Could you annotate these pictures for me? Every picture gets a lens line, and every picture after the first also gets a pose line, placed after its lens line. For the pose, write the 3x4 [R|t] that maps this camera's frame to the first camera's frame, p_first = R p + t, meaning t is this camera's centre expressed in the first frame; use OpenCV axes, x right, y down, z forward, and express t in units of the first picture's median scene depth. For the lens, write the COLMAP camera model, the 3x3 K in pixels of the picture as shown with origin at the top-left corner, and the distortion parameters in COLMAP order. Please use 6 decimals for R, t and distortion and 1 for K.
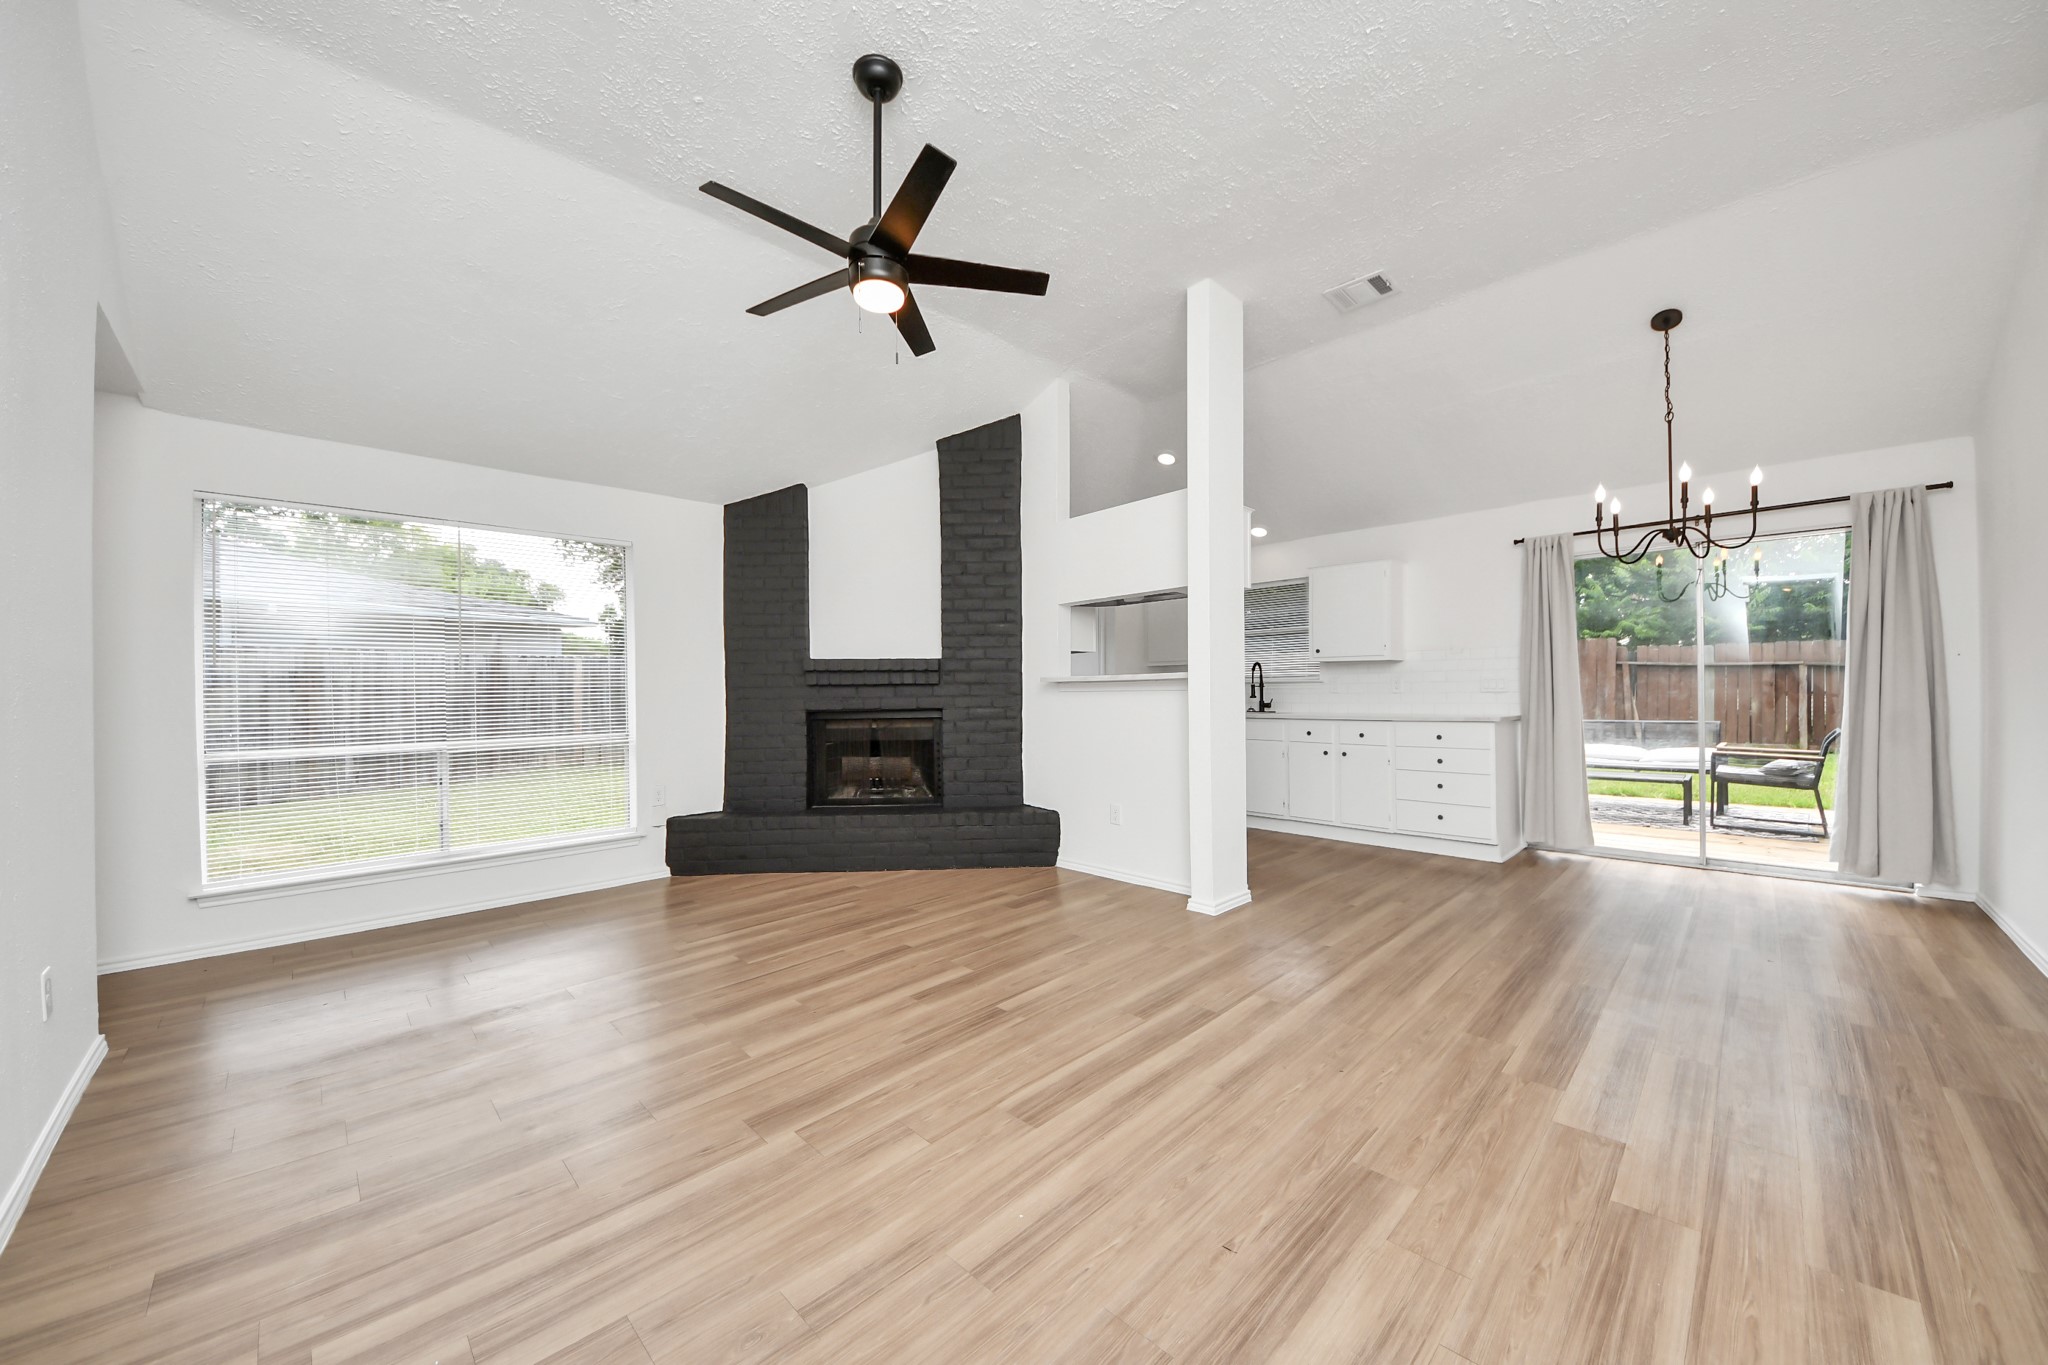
lens RADIAL K [[723.5, 0, 1020.4], [0, 723.5, 685.5], [0, 0, 1]] dist [0.019054, -0.014960]
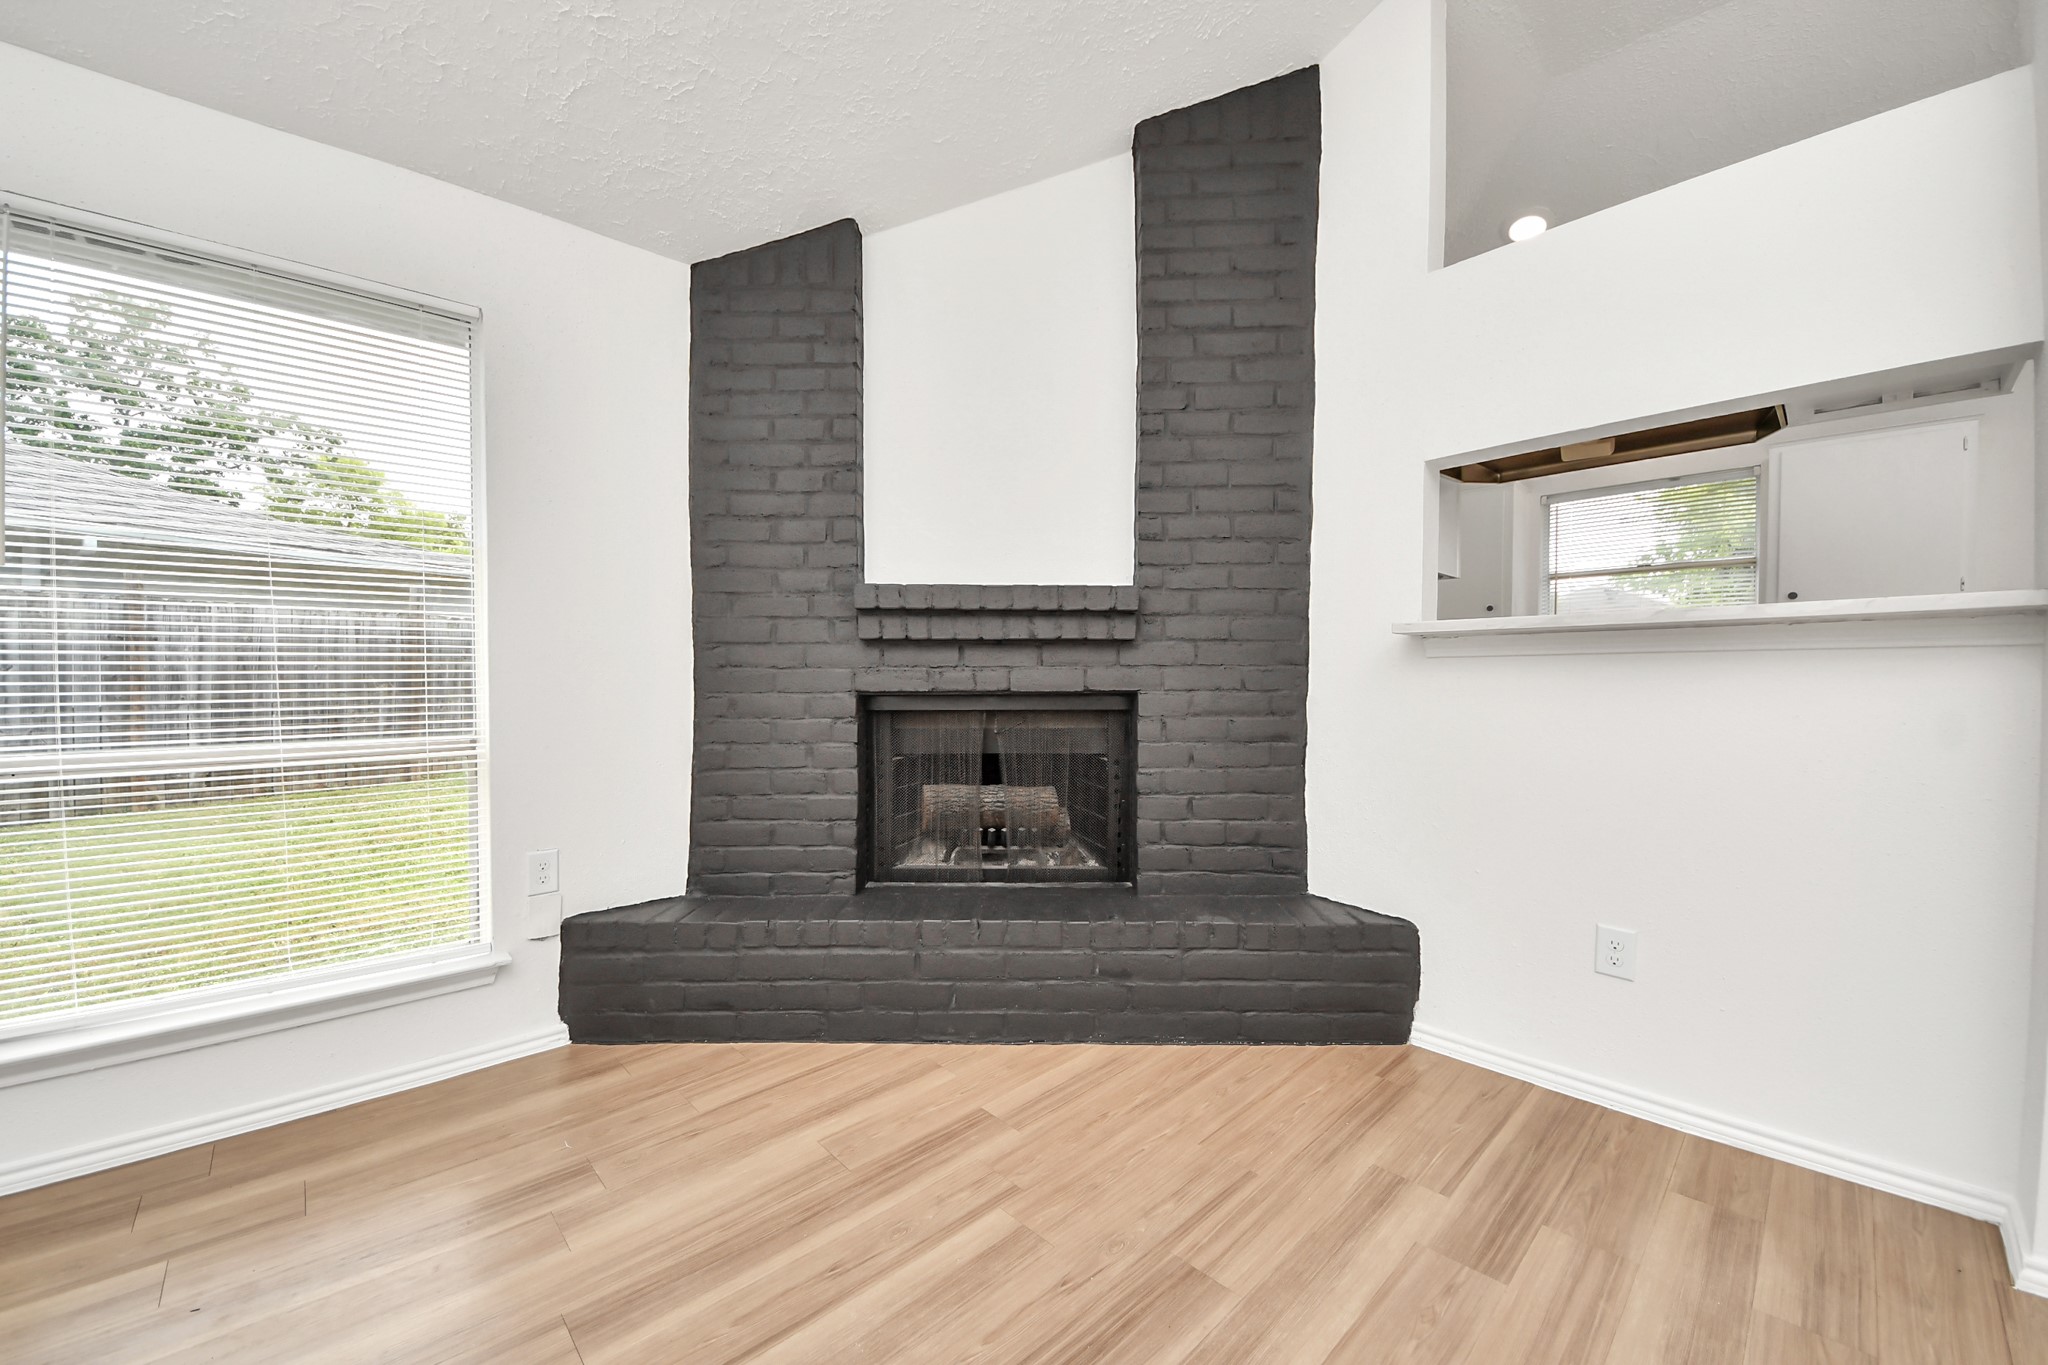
lens RADIAL K [[747.7, 0, 1019.7], [0, 747.7, 688.5], [0, 0, 1]] dist [0.042237, -0.024420]
pose [[0.999752, 0.011515, -0.019074, -0.177851], [-0.011162, 0.999766, 0.018538, 0.021710], [0.019283, -0.018320, 0.999646, 0.501092]]
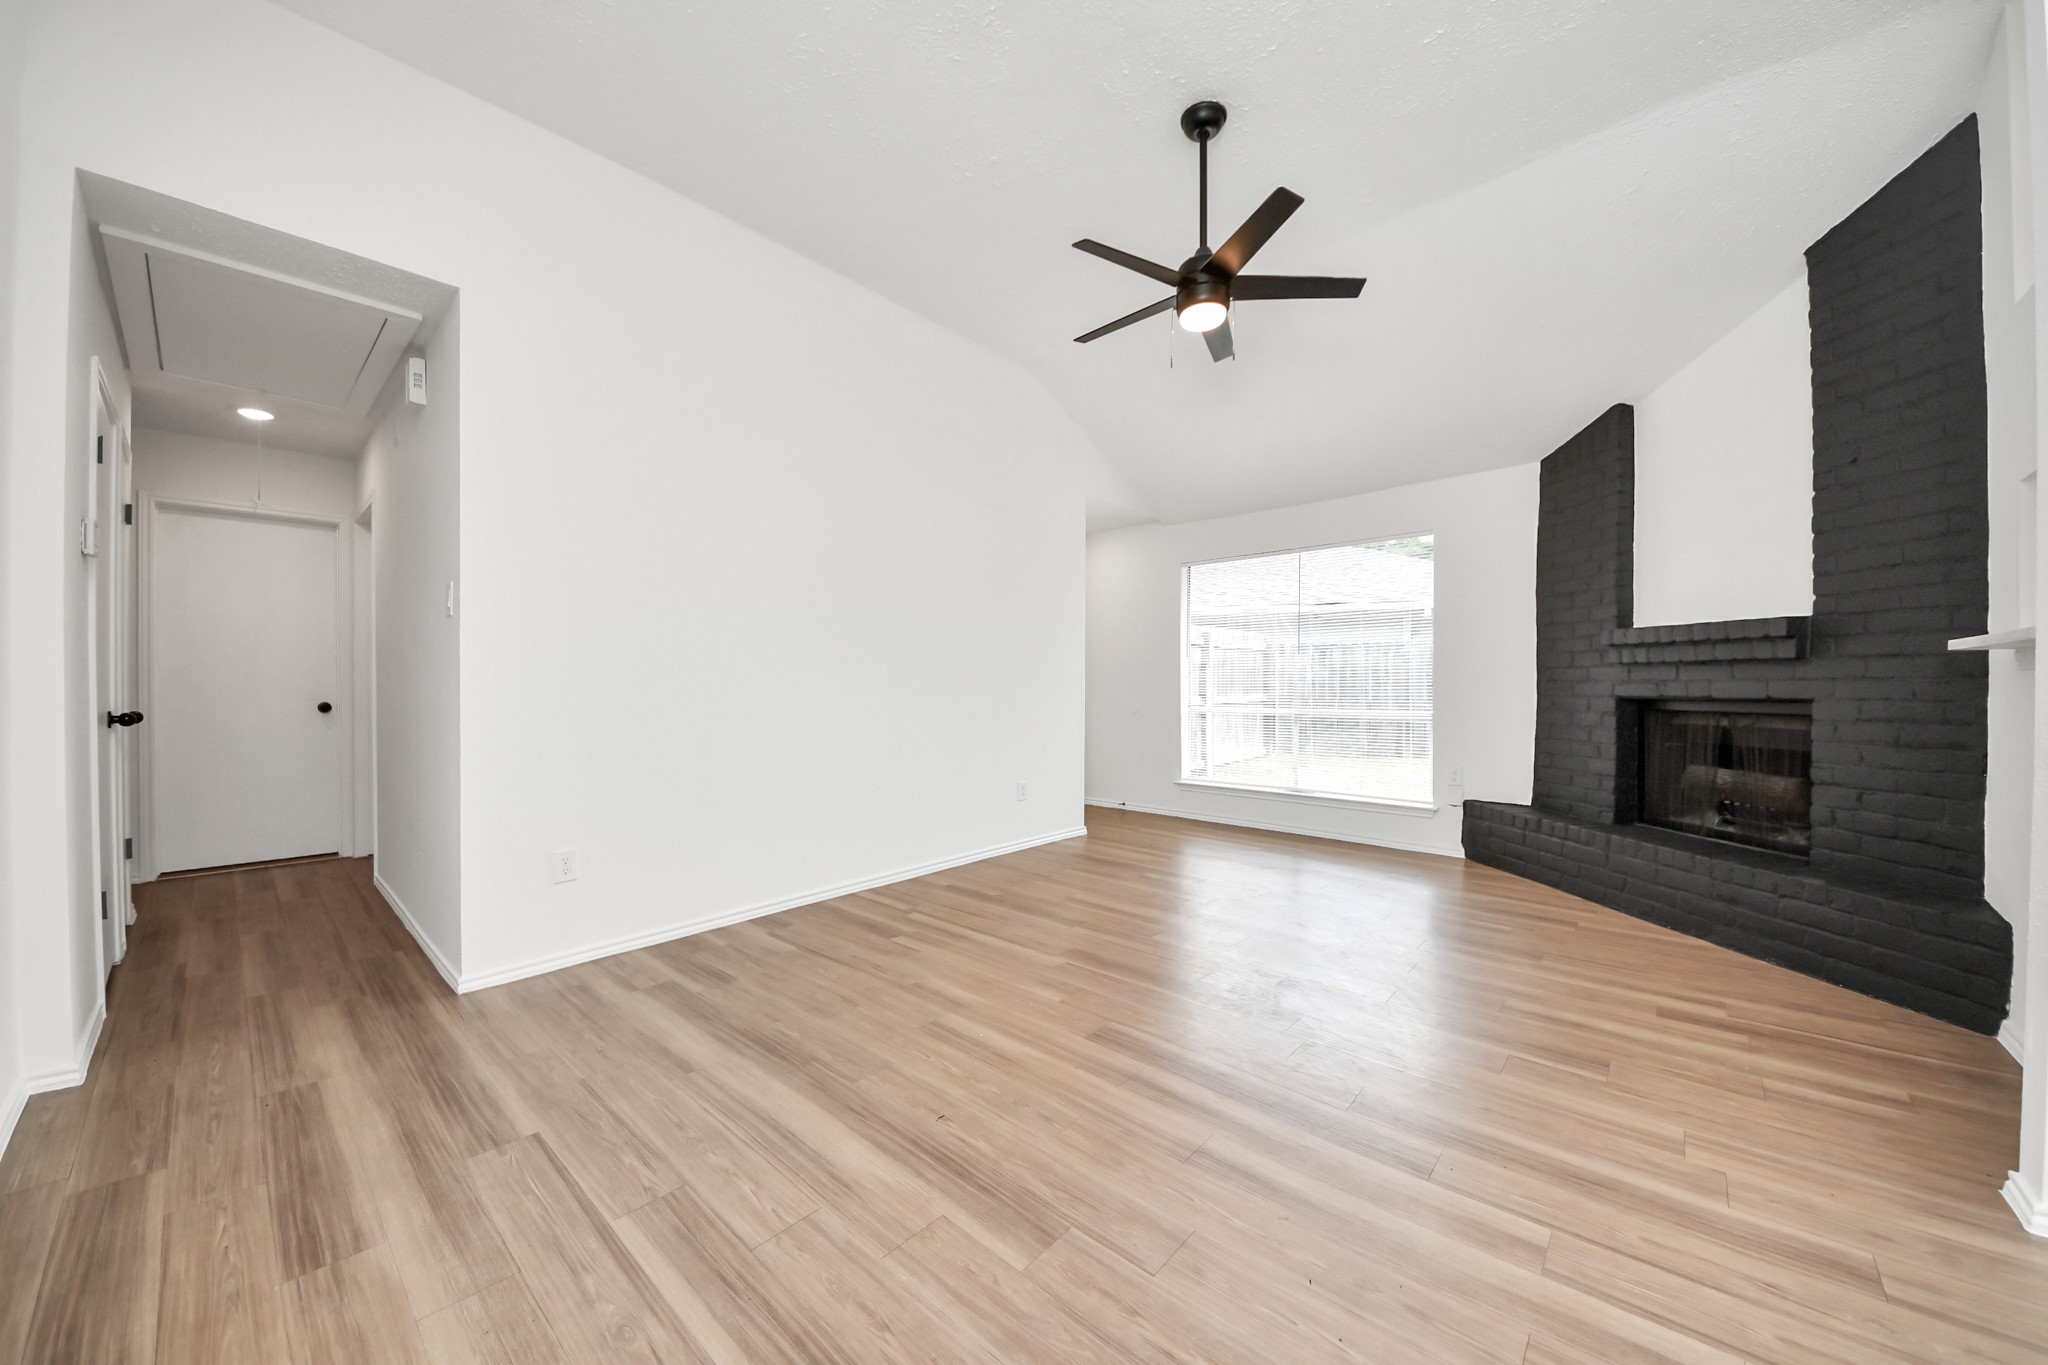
lens RADIAL K [[723.5, 0, 1020.4], [0, 723.5, 685.5], [0, 0, 1]] dist [0.019054, -0.014960]
pose [[0.063579, 0.011829, -0.997907, 0.447068], [0.000710, 0.999929, 0.011899, 0.012462], [0.997977, -0.001465, 0.063566, 0.316221]]
